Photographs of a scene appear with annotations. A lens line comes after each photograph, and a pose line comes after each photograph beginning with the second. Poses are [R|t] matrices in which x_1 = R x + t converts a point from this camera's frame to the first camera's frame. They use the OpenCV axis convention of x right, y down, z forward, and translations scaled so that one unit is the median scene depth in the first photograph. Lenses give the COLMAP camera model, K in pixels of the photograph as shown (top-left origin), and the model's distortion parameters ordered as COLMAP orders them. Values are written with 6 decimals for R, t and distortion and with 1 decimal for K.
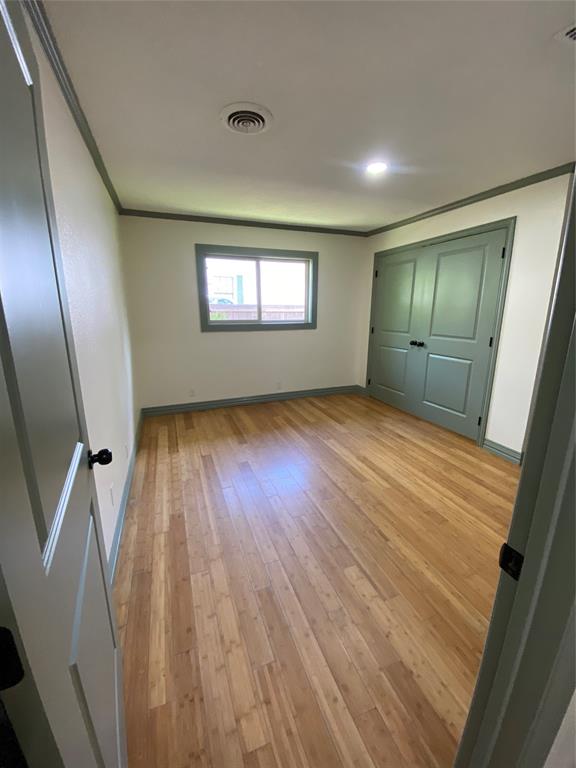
lens RADIAL K [[312.2, 0, 289.0], [0, 312.2, 380.7], [0, 0, 1]] dist [0.036331, -0.025846]
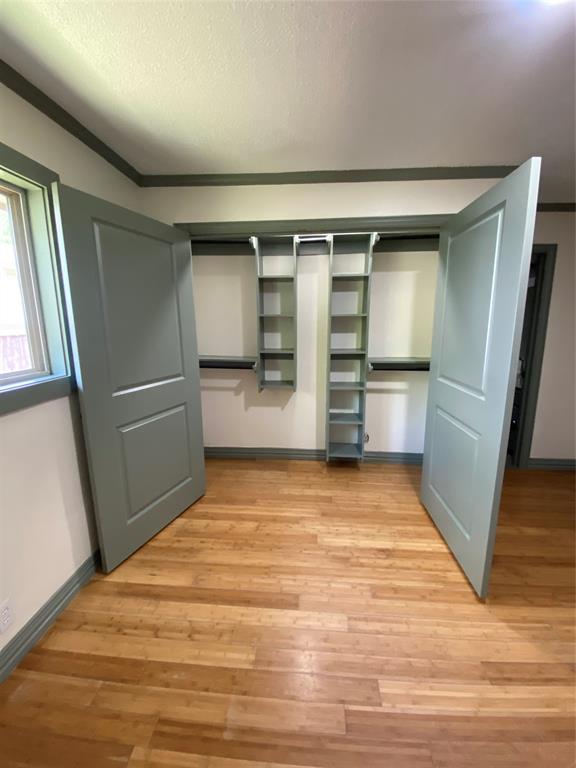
lens RADIAL K [[312.2, 0, 289.0], [0, 312.2, 380.7], [0, 0, 1]] dist [0.036331, -0.025846]
pose [[0.433104, -0.171021, 0.884971, -0.165479], [0.216554, 0.972820, 0.082016, -0.196172], [-0.874943, 0.156122, 0.458367, 0.771022]]
